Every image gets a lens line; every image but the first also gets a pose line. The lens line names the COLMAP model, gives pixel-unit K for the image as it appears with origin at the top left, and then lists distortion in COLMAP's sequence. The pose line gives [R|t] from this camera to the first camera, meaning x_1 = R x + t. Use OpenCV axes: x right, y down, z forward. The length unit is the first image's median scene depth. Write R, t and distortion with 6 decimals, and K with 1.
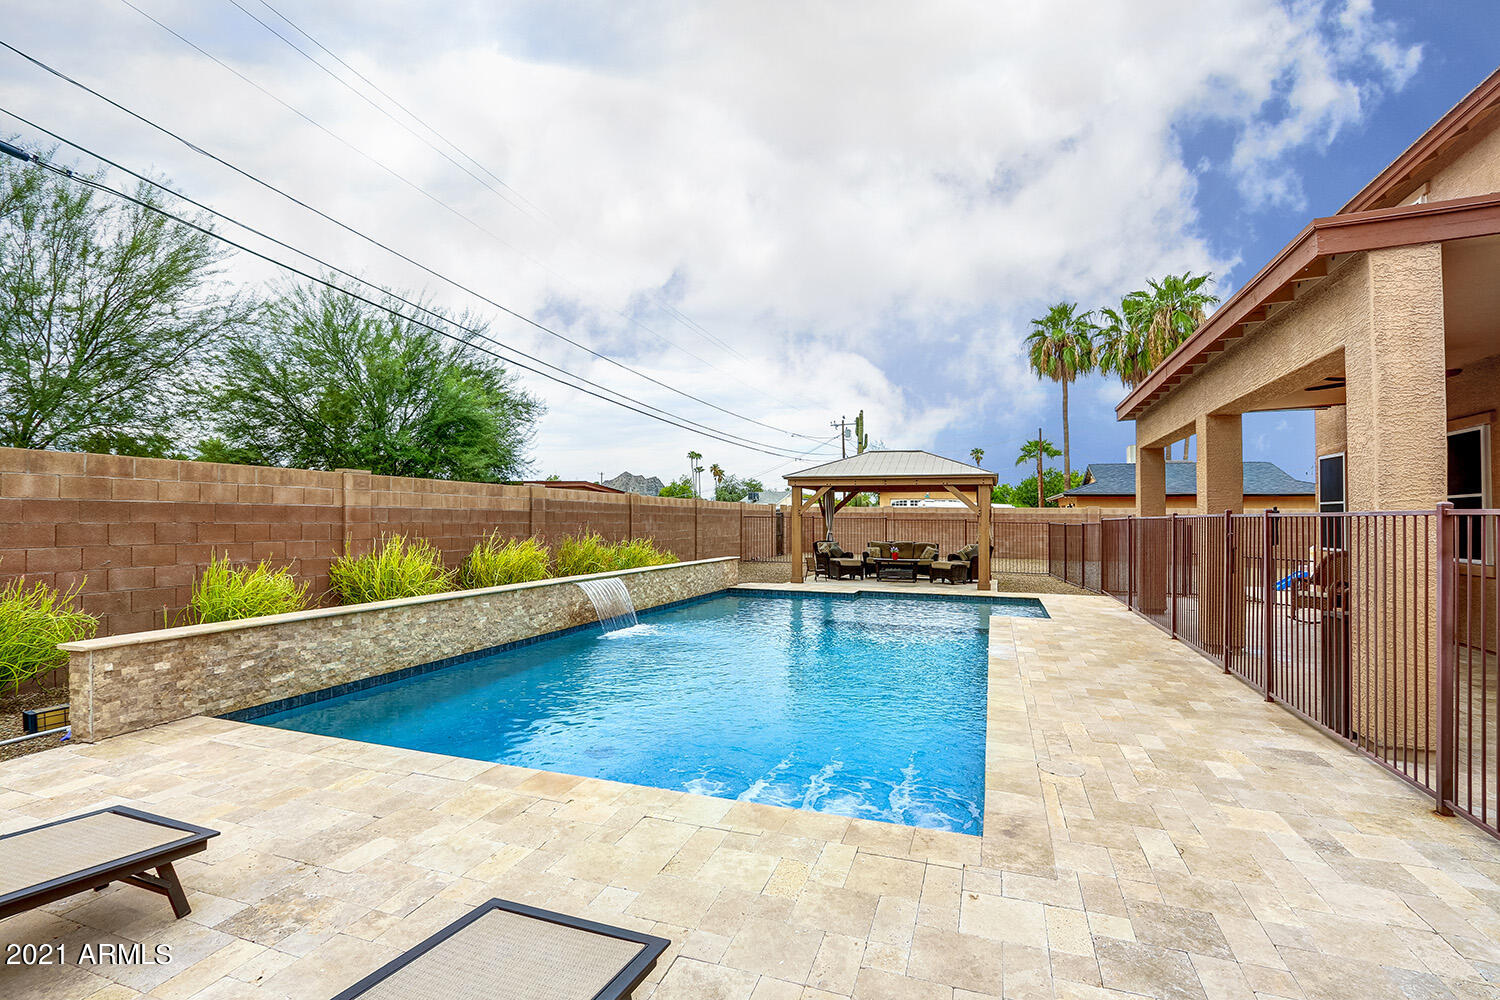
lens RADIAL K [[717.3, 0, 750.0], [0, 717.3, 500.0], [0, 0, 1]] dist [-0.018288, -0.000057]
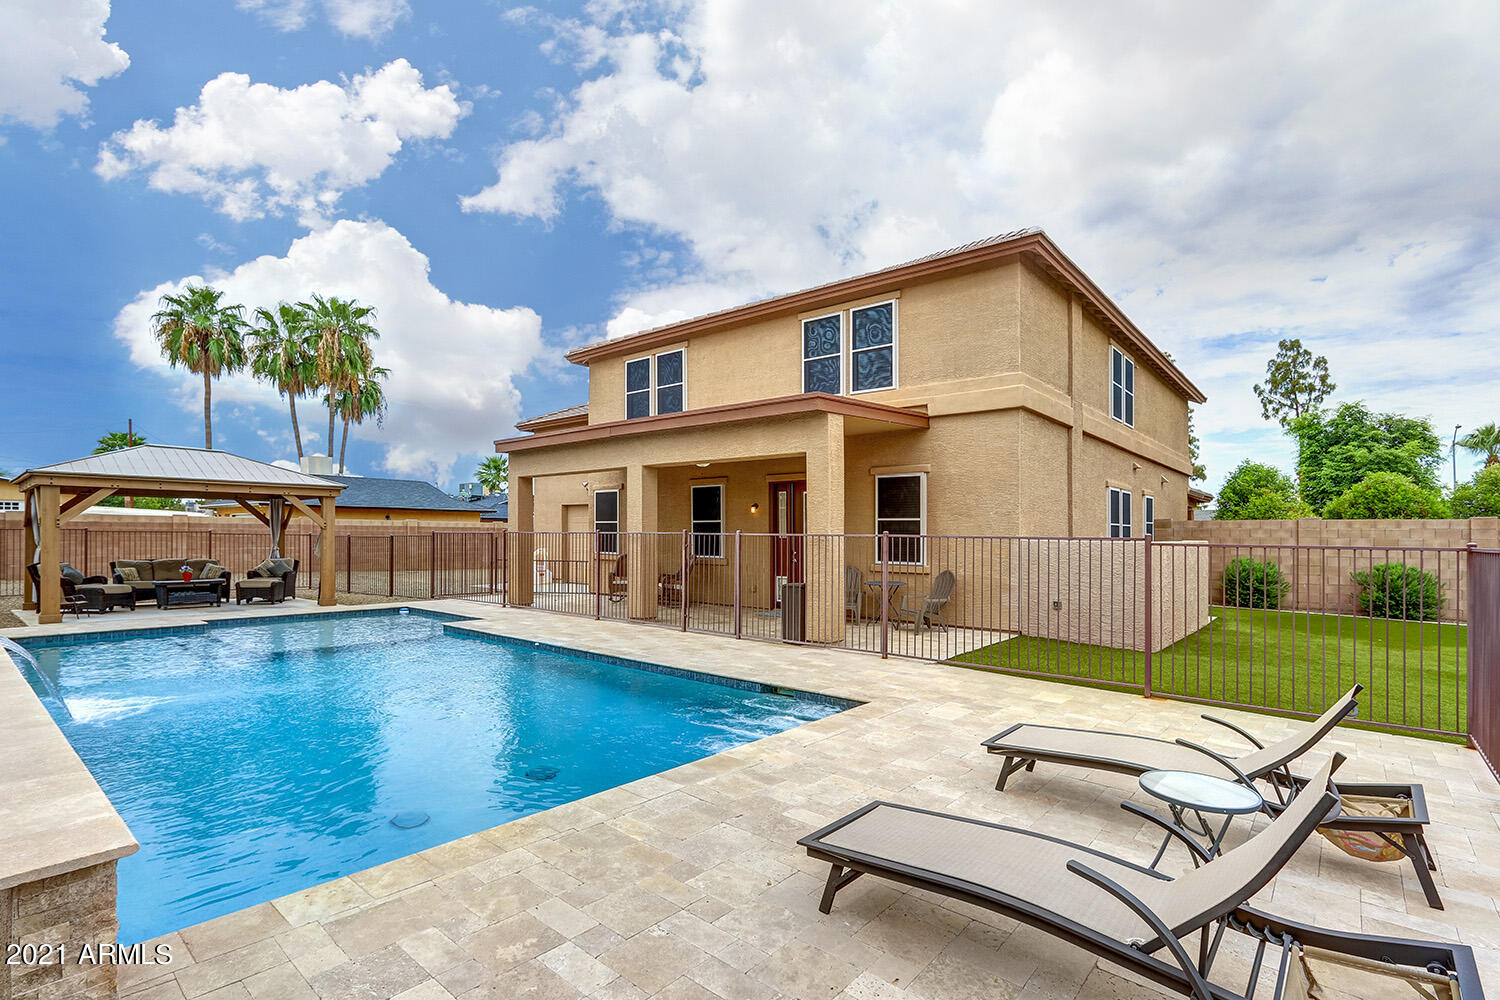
lens RADIAL K [[698.8, 0, 746.3], [0, 698.8, 522.4], [0, 0, 1]] dist [-0.020232, 0.000024]
pose [[0.367478, 0.008824, 0.929990, -1.131369], [-0.028496, 0.999592, 0.001776, -0.014870], [-0.929595, -0.027154, 0.367580, 0.436436]]
